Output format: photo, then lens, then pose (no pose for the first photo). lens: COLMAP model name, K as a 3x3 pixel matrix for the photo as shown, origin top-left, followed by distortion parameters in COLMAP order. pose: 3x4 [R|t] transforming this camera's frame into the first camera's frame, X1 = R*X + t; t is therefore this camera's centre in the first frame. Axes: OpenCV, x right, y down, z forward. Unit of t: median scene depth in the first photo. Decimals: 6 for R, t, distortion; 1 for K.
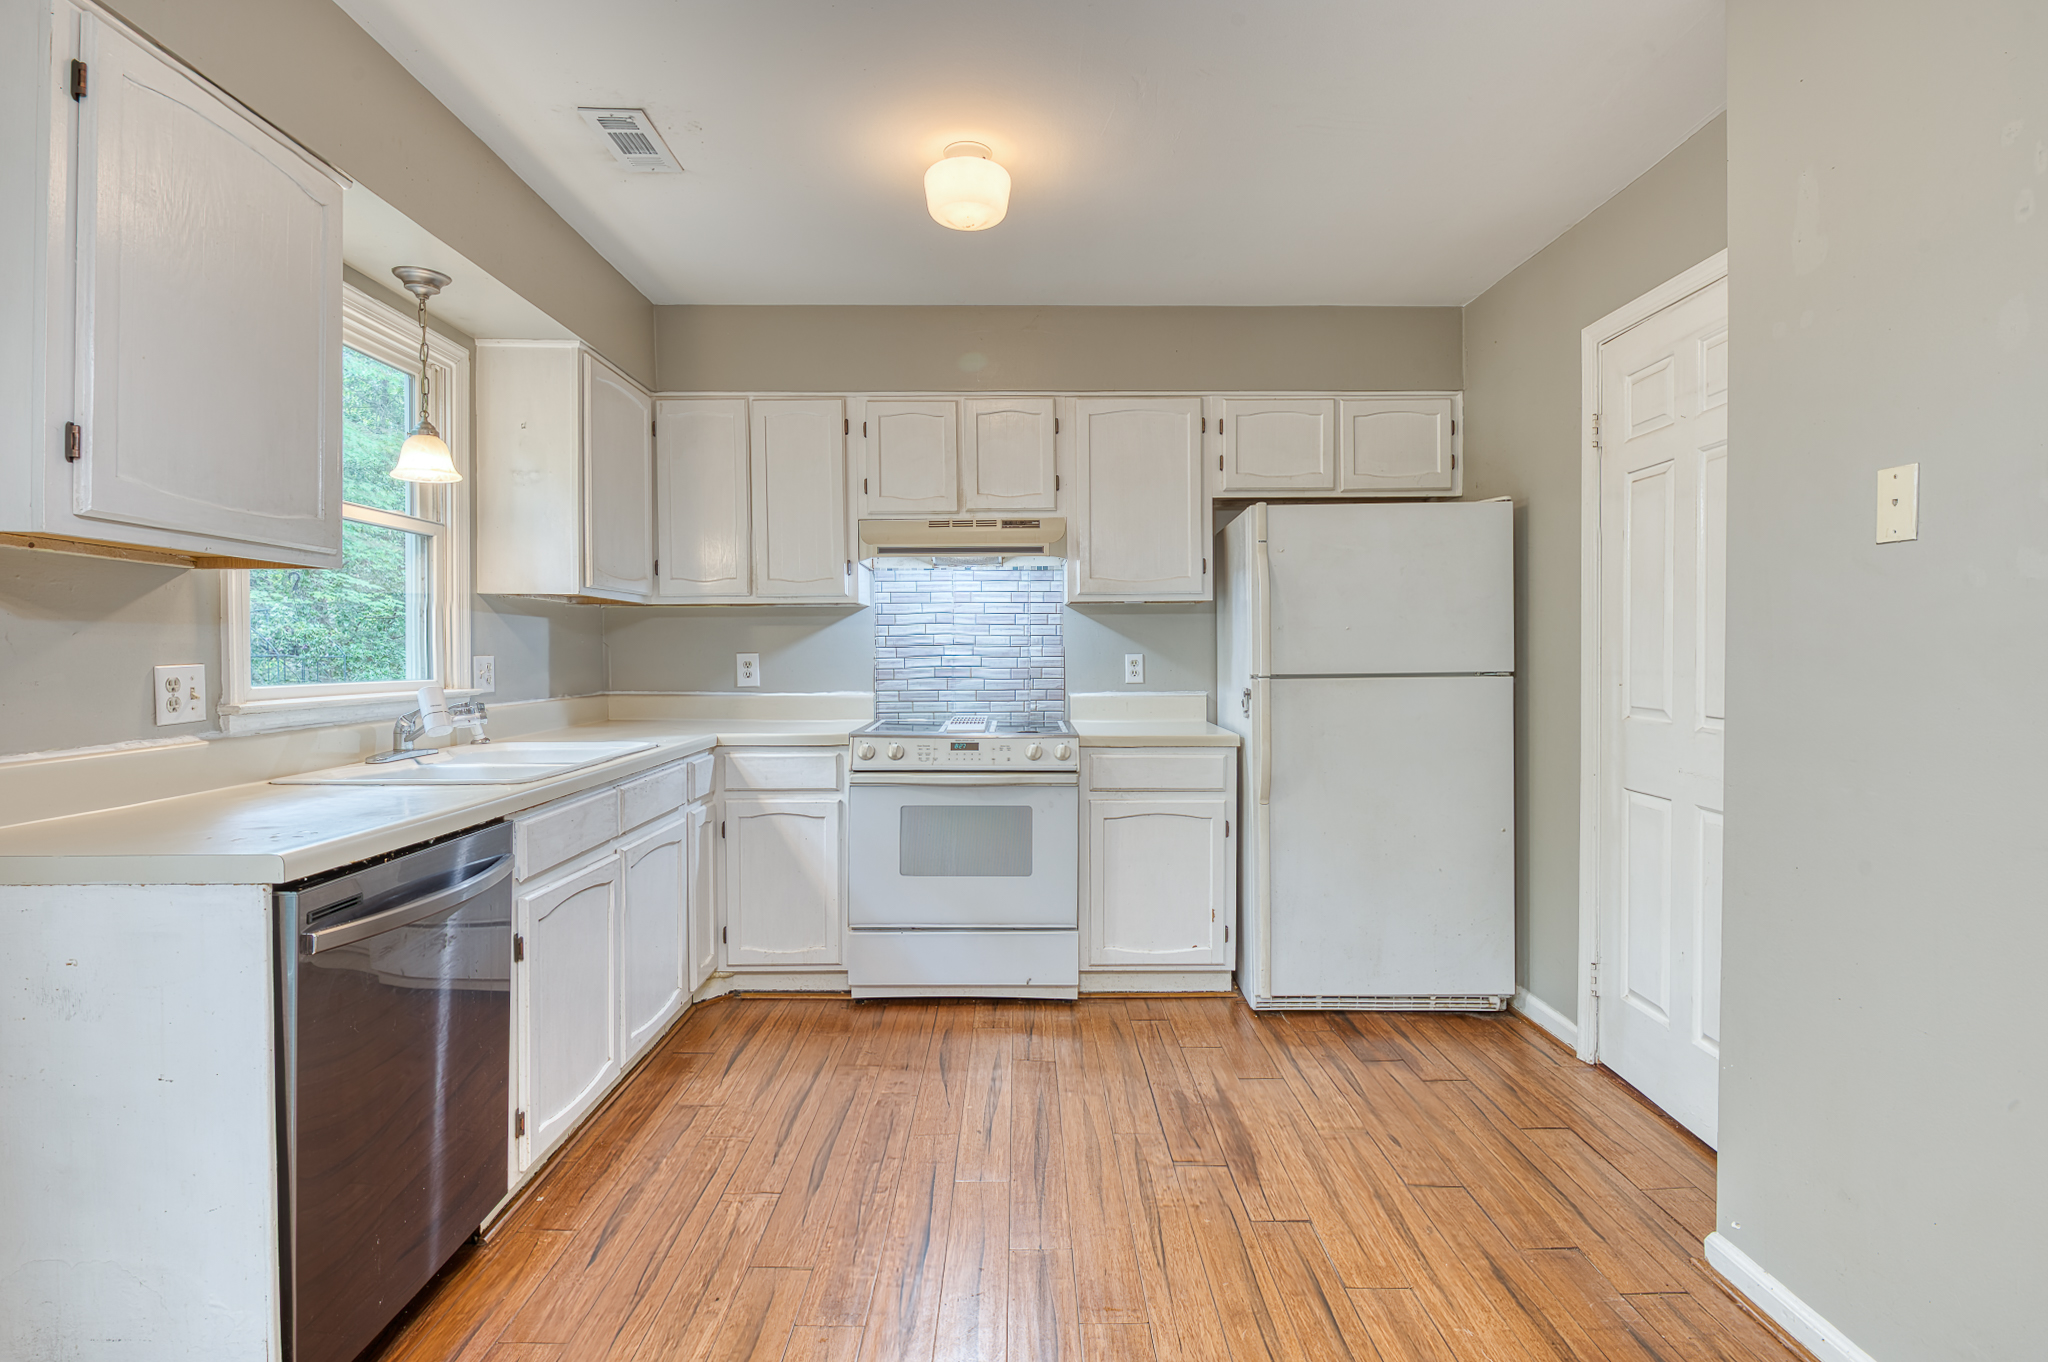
lens RADIAL K [[1022.0, 0, 1003.4], [0, 1022.0, 672.0], [0, 0, 1]] dist [-0.002048, -0.000373]
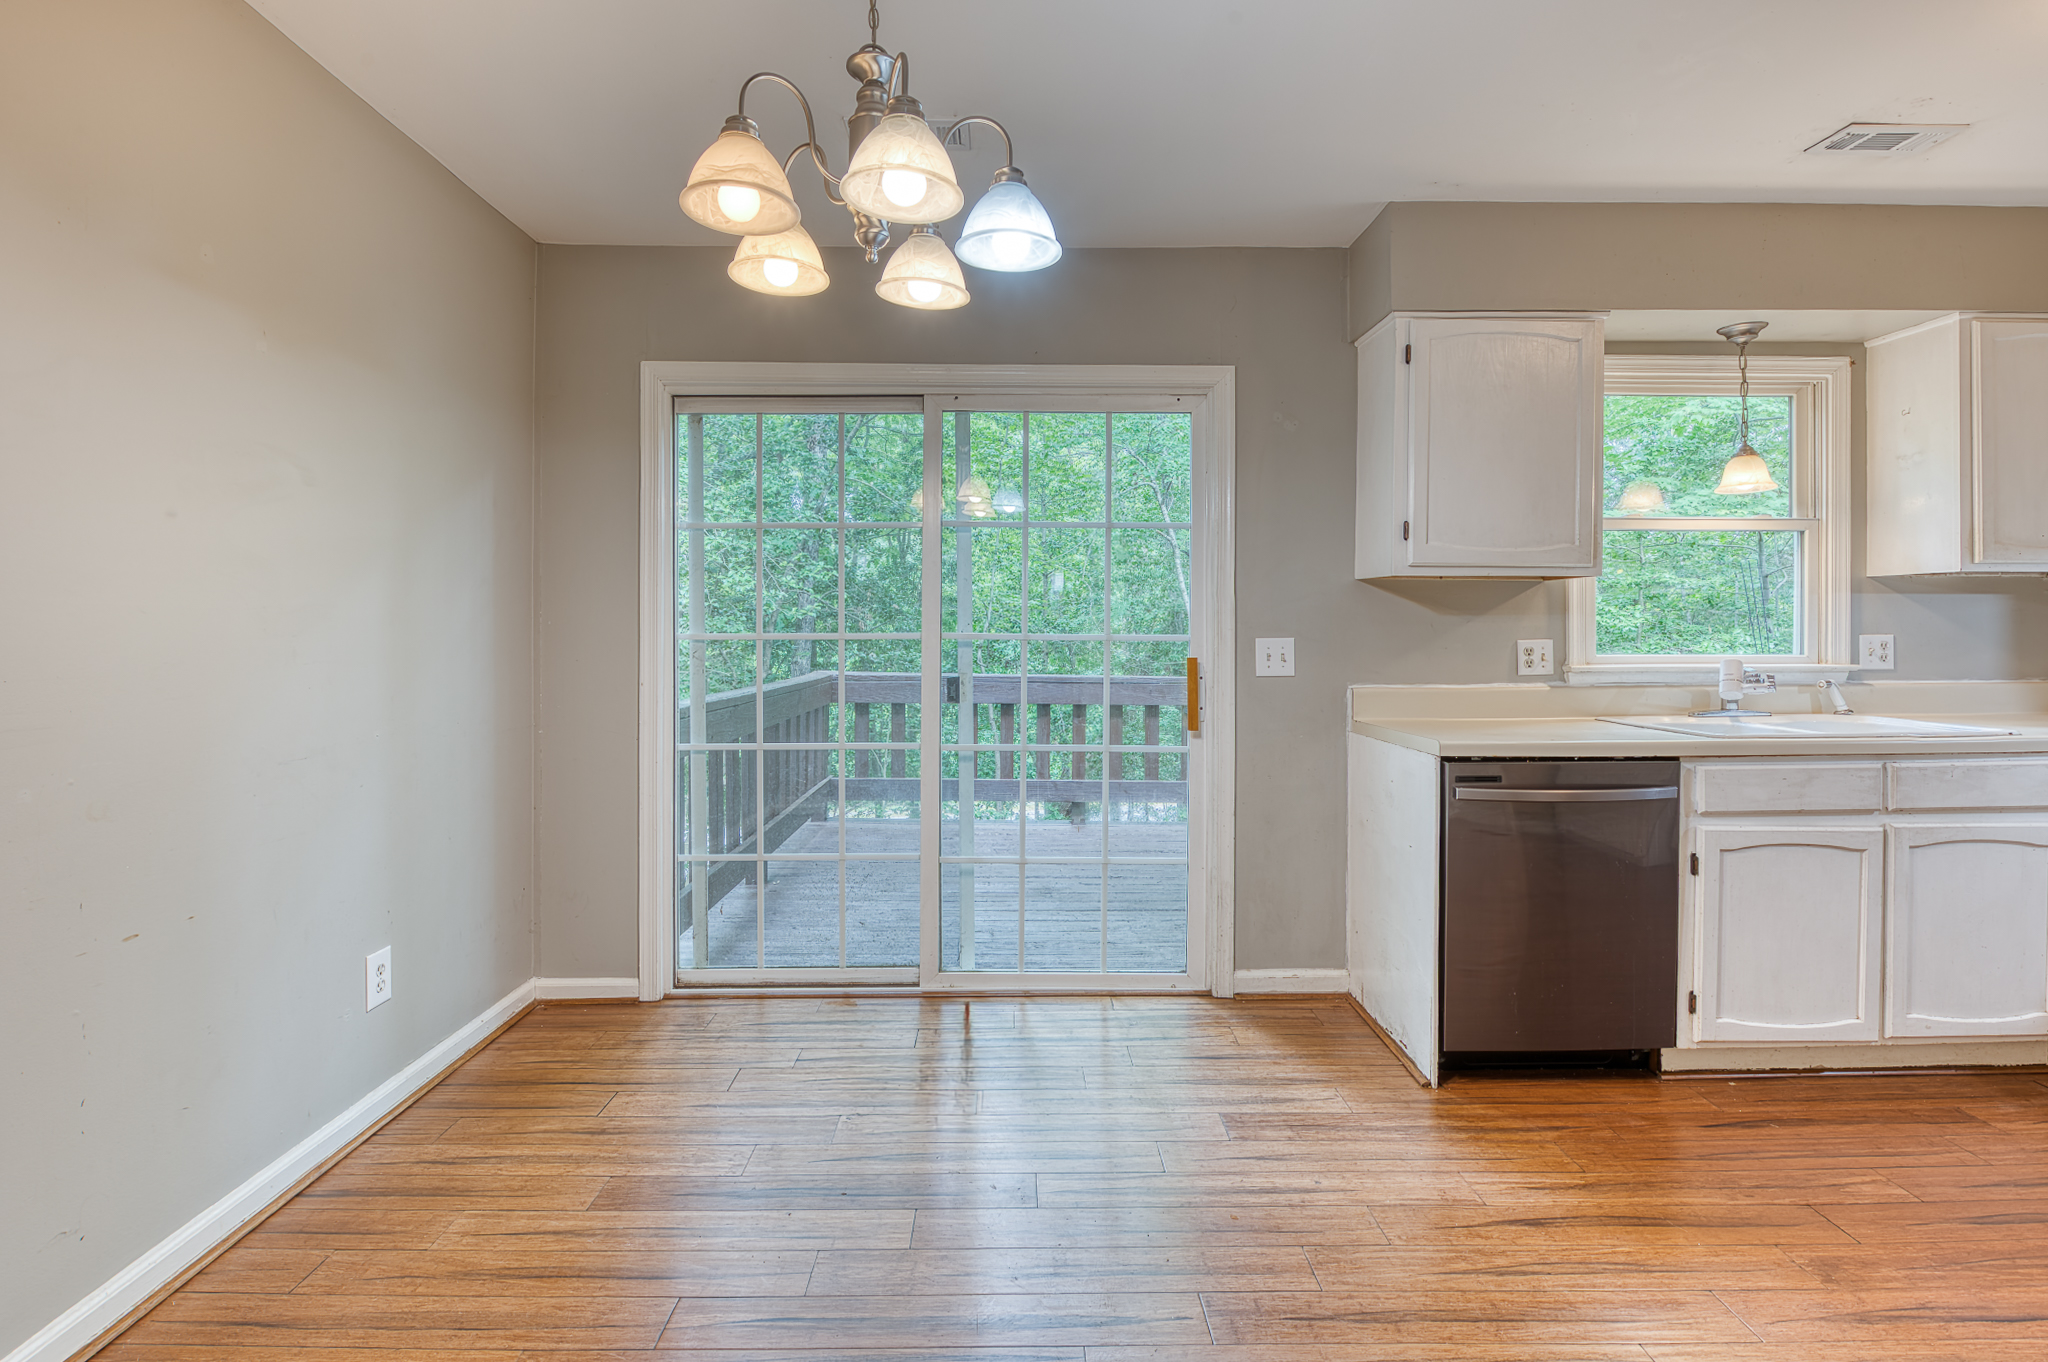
lens RADIAL K [[944.7, 0, 1021.0], [0, 944.7, 634.7], [0, 0, 1]] dist [-0.010957, -0.000259]
pose [[0.020557, 0.004021, -0.999781, 0.423041], [-0.016819, 0.999852, 0.003675, -0.003941], [0.999647, 0.016739, 0.020621, 0.082104]]
